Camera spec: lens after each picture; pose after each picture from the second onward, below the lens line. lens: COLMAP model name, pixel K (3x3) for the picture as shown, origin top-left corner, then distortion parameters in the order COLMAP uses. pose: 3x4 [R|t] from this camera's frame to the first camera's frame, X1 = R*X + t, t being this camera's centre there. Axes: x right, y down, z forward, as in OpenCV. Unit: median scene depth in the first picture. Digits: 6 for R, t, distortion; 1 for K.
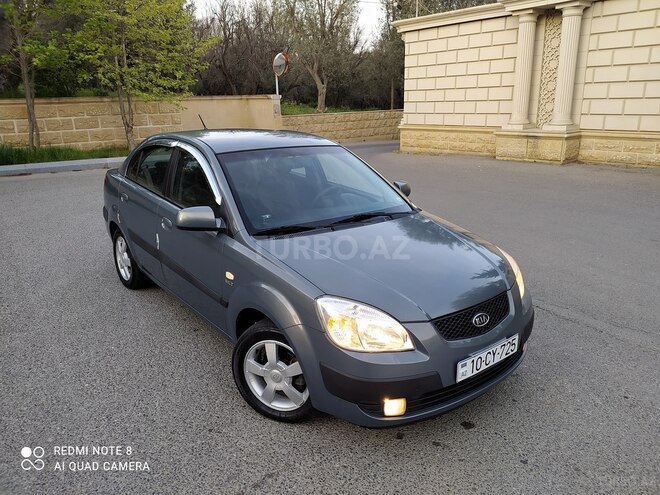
lens RADIAL K [[492.2, 0, 330.0], [0, 492.2, 247.5], [0, 0, 1]] dist [0.059885, -0.079403]
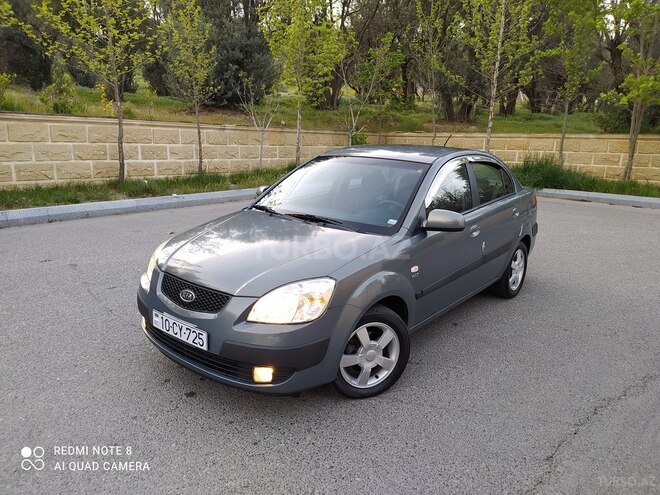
lens RADIAL K [[489.9, 0, 330.0], [0, 489.9, 247.5], [0, 0, 1]] dist [0.046040, -0.055827]
pose [[0.223718, 0.232762, -0.946452, 0.758958], [-0.307067, 0.938445, 0.158210, -0.125239], [0.925019, 0.255230, 0.281421, 0.518011]]
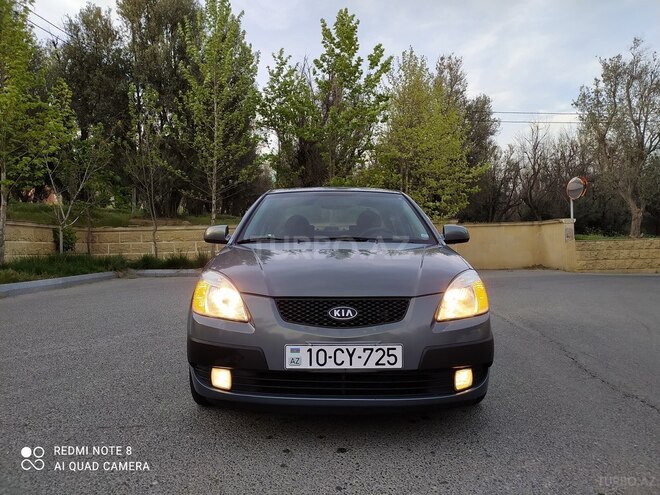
lens RADIAL K [[492.2, 0, 330.0], [0, 492.2, 247.5], [0, 0, 1]] dist [0.059885, -0.079403]
pose [[0.791468, -0.001743, -0.611208, 0.446477], [-0.170405, 0.959716, -0.223398, 0.126831], [0.586976, 0.280965, 0.759288, 0.153817]]
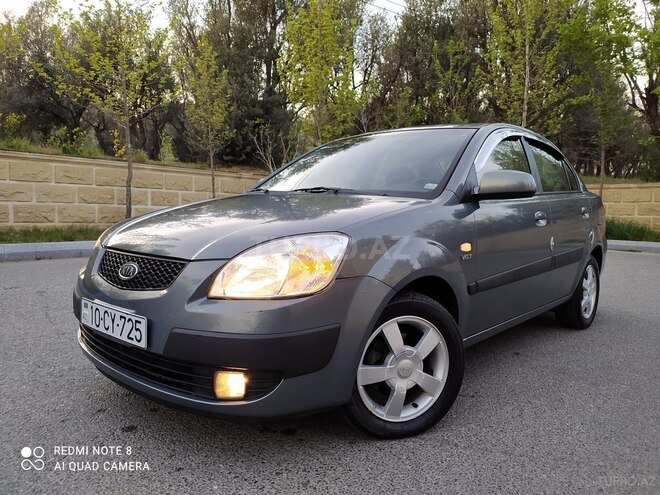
lens RADIAL K [[492.2, 0, 330.0], [0, 492.2, 247.5], [0, 0, 1]] dist [0.059885, -0.079403]
pose [[0.179249, 0.085734, -0.980061, 0.589978], [-0.302068, 0.952872, 0.028108, -0.000816], [0.936282, 0.291006, 0.196699, 0.610004]]
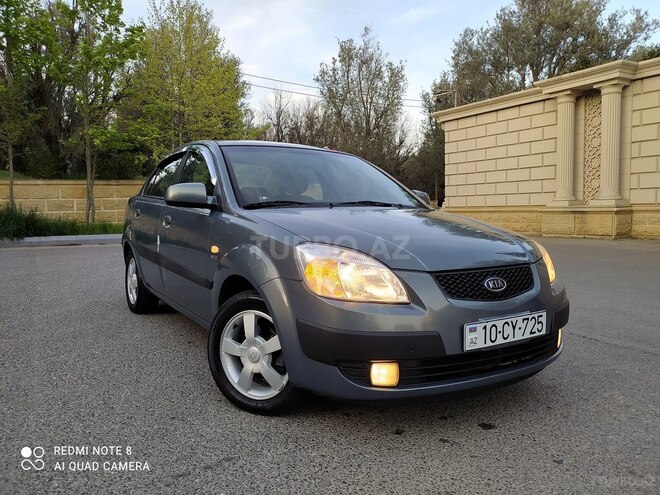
lens RADIAL K [[492.2, 0, 330.0], [0, 492.2, 247.5], [0, 0, 1]] dist [0.059885, -0.079403]
pose [[0.995052, 0.009198, -0.098926, 0.059663], [-0.029456, 0.978250, -0.205328, 0.143055], [0.094885, 0.207226, 0.973681, 0.082449]]
